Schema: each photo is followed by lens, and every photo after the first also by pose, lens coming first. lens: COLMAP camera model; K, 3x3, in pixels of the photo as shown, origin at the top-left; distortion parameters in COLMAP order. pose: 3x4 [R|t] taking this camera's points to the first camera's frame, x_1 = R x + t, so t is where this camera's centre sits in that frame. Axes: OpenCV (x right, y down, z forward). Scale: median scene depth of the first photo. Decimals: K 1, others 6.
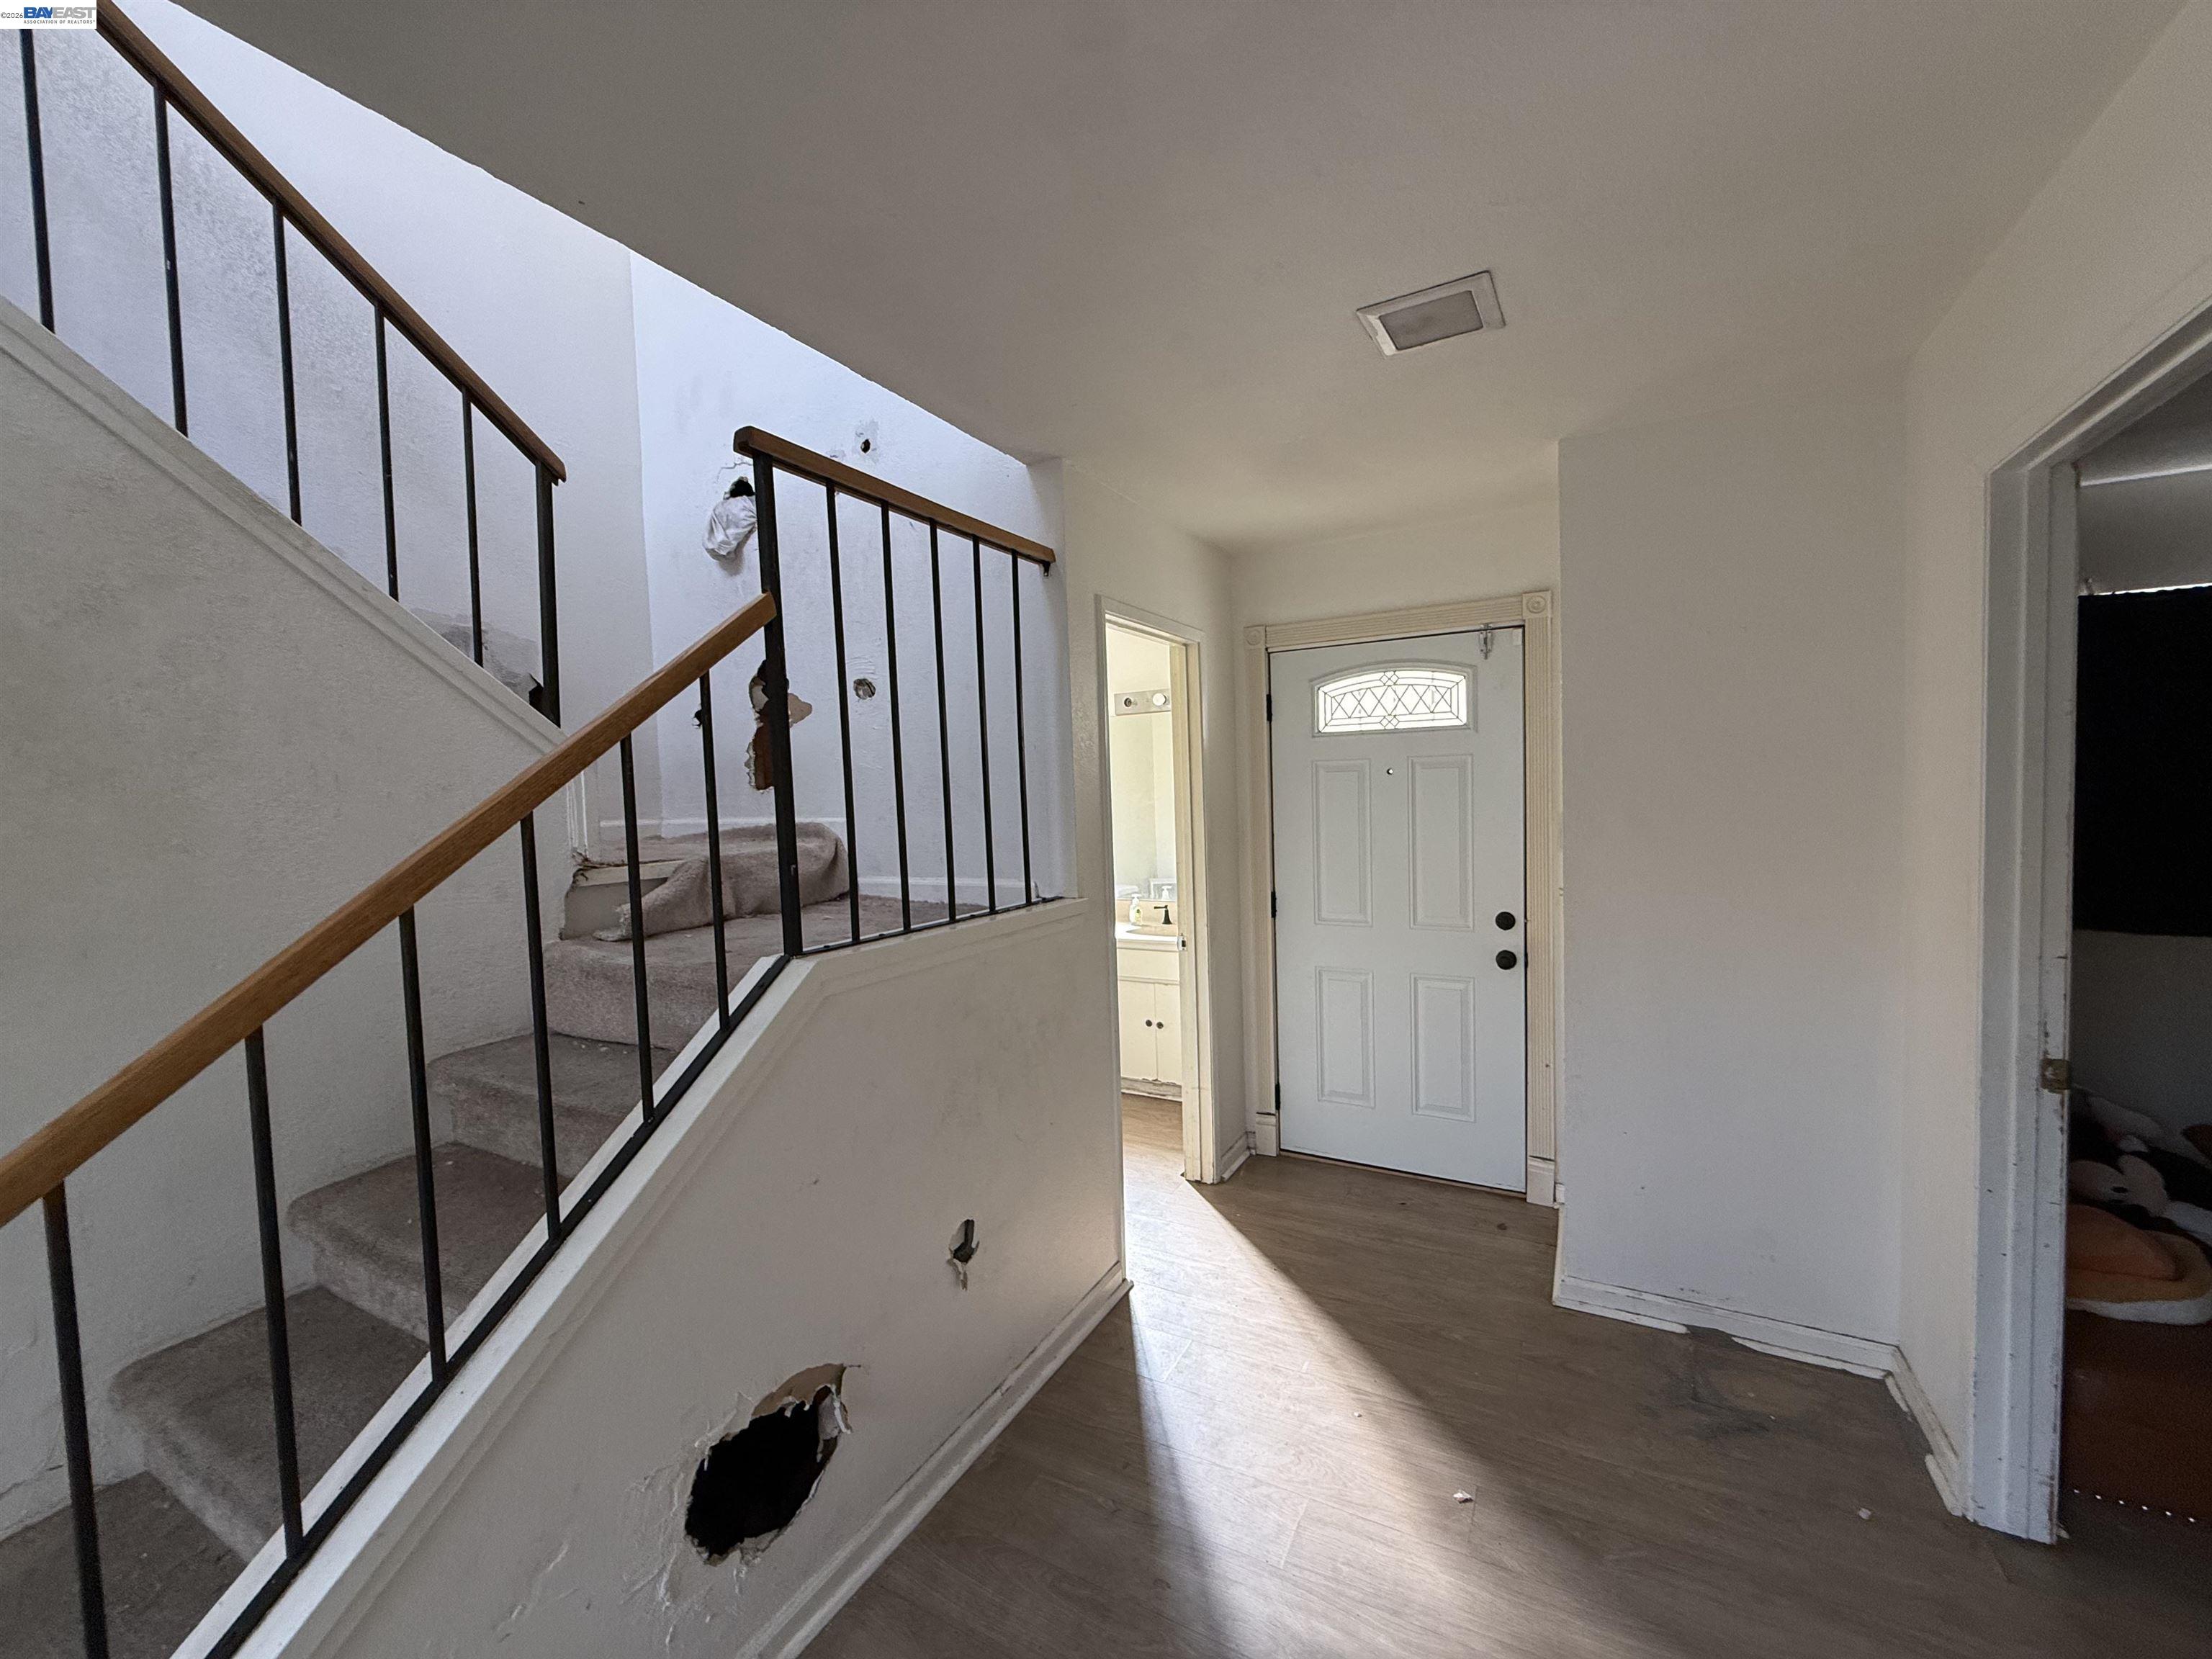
lens RADIAL K [[882.4, 0, 1103.6], [0, 882.4, 833.3], [0, 0, 1]] dist [-0.000525, -0.000403]
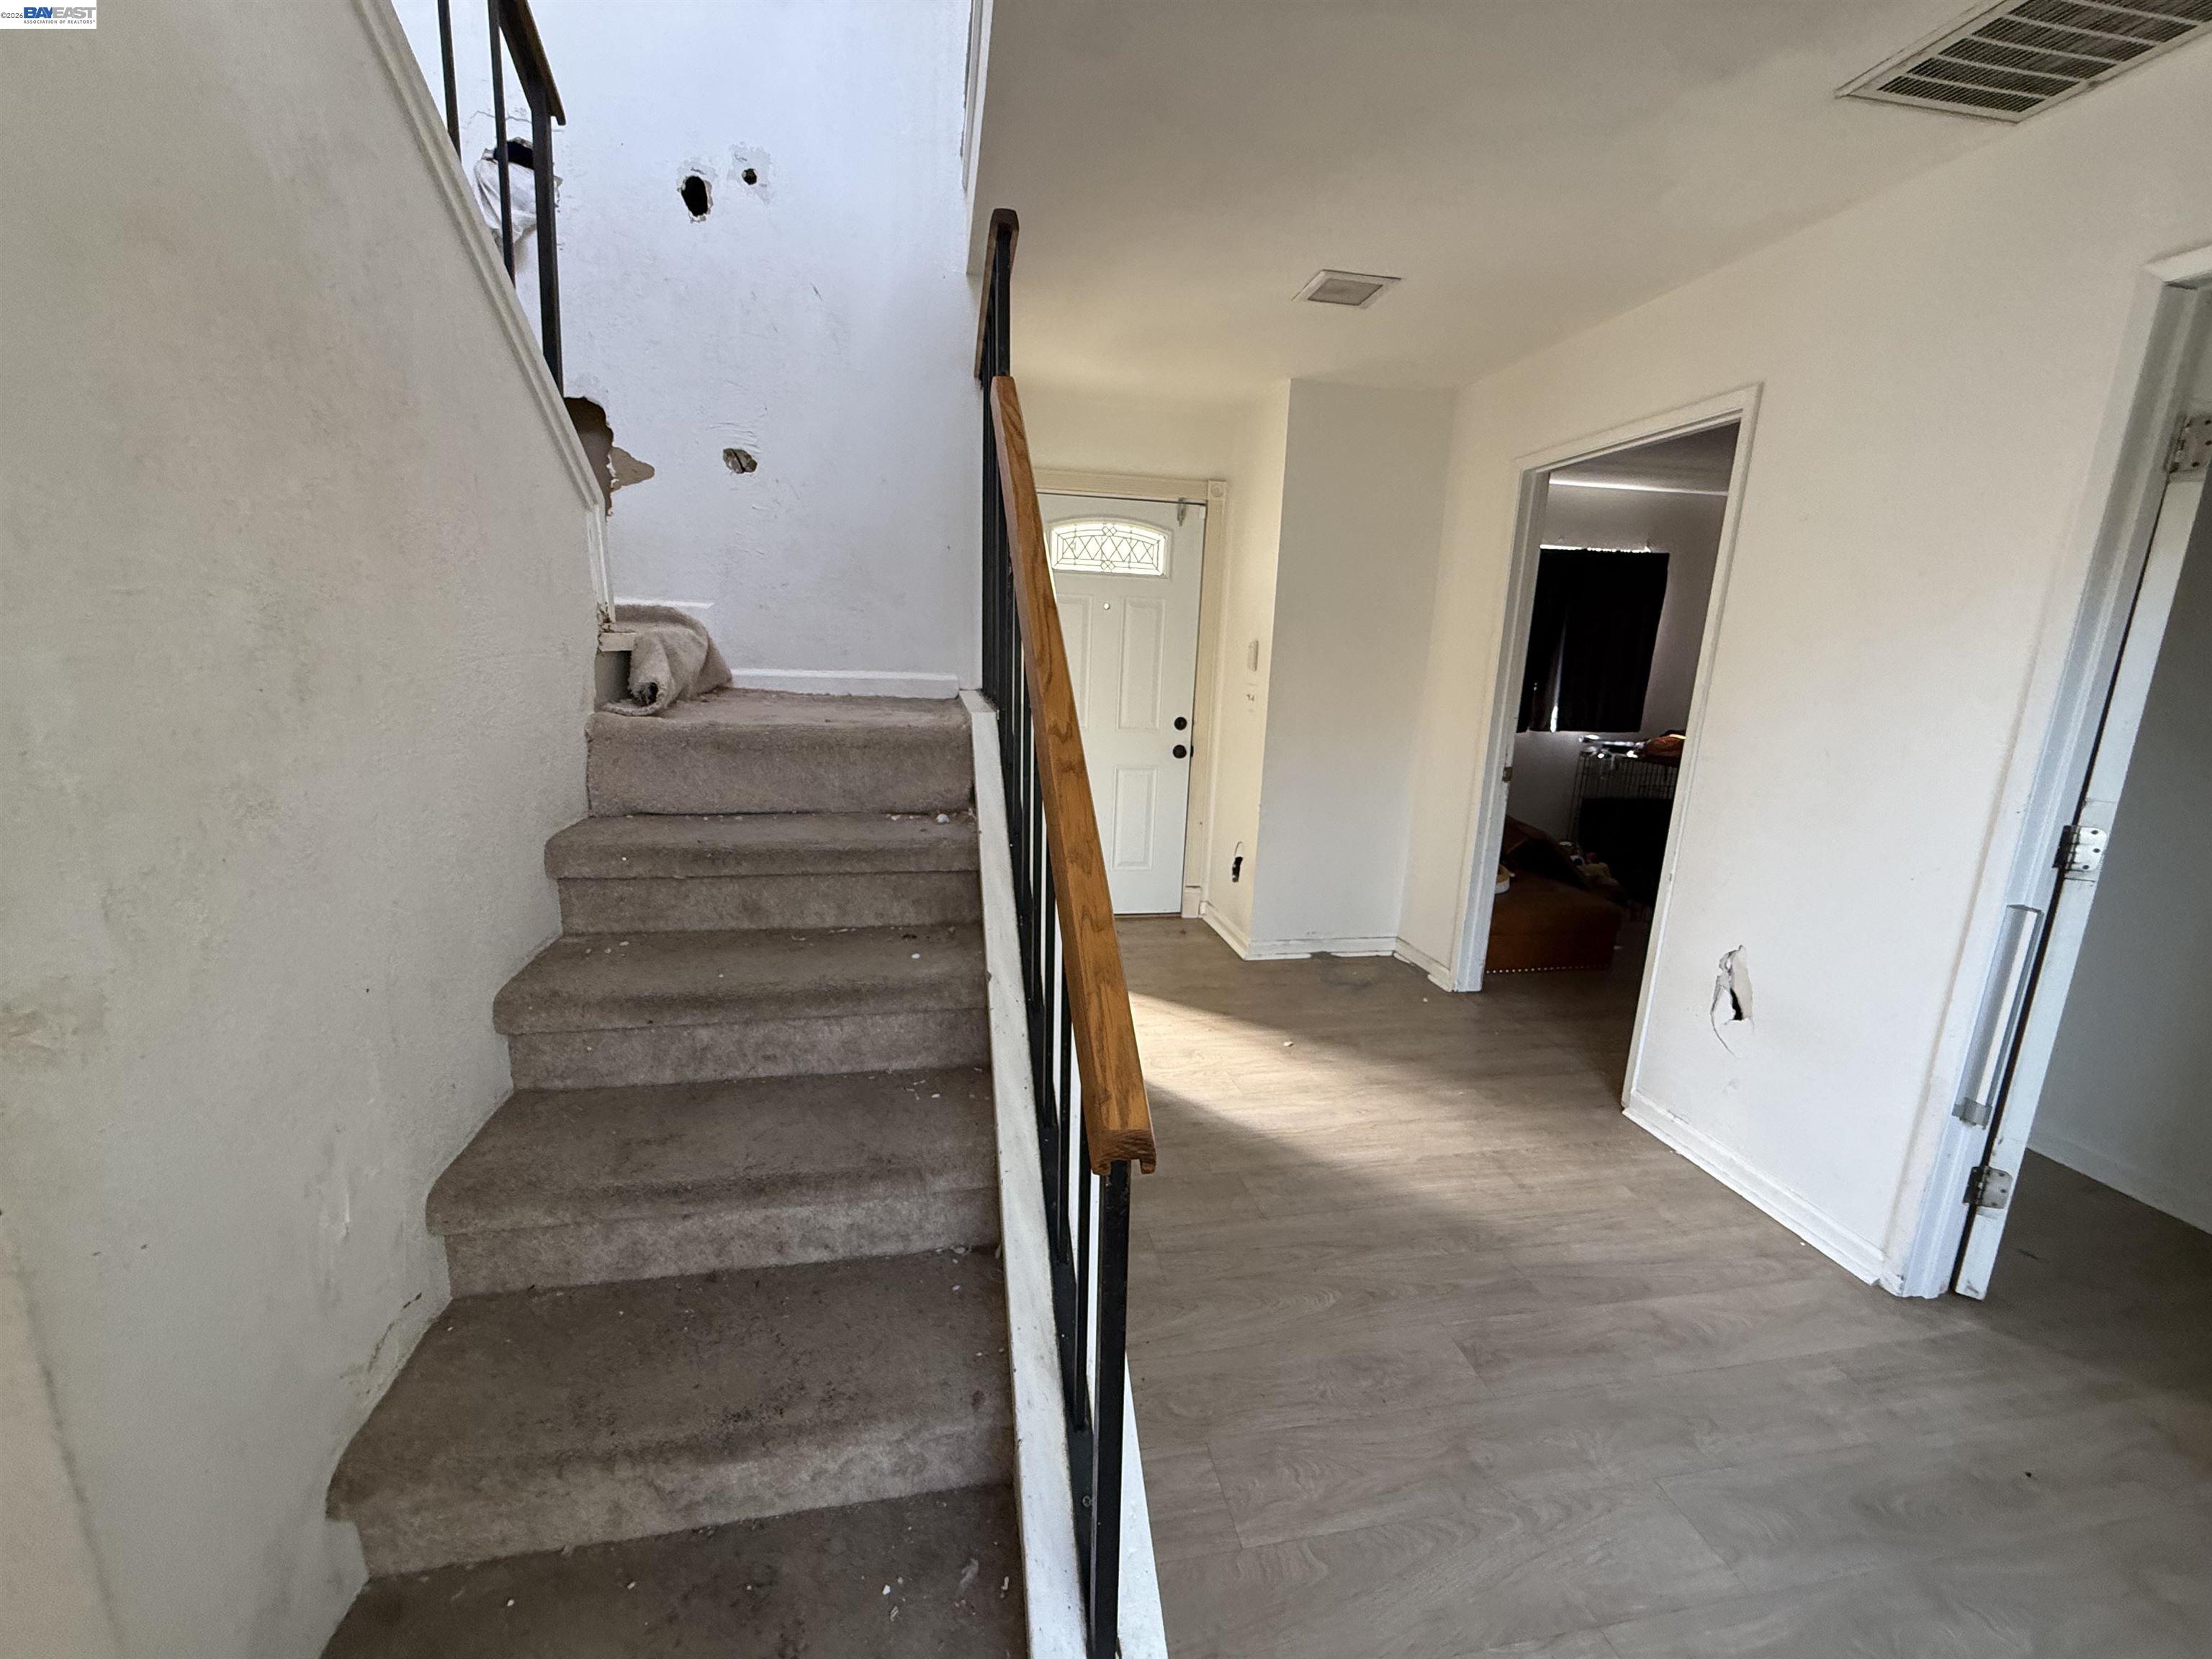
lens RADIAL K [[882.4, 0, 1109.1], [0, 882.4, 834.9], [0, 0, 1]] dist [-0.000525, -0.000403]
pose [[0.761172, -0.078326, 0.643803, -0.615530], [-0.028064, 0.987773, 0.153355, 0.071649], [-0.647942, -0.134797, 0.749667, 0.005943]]
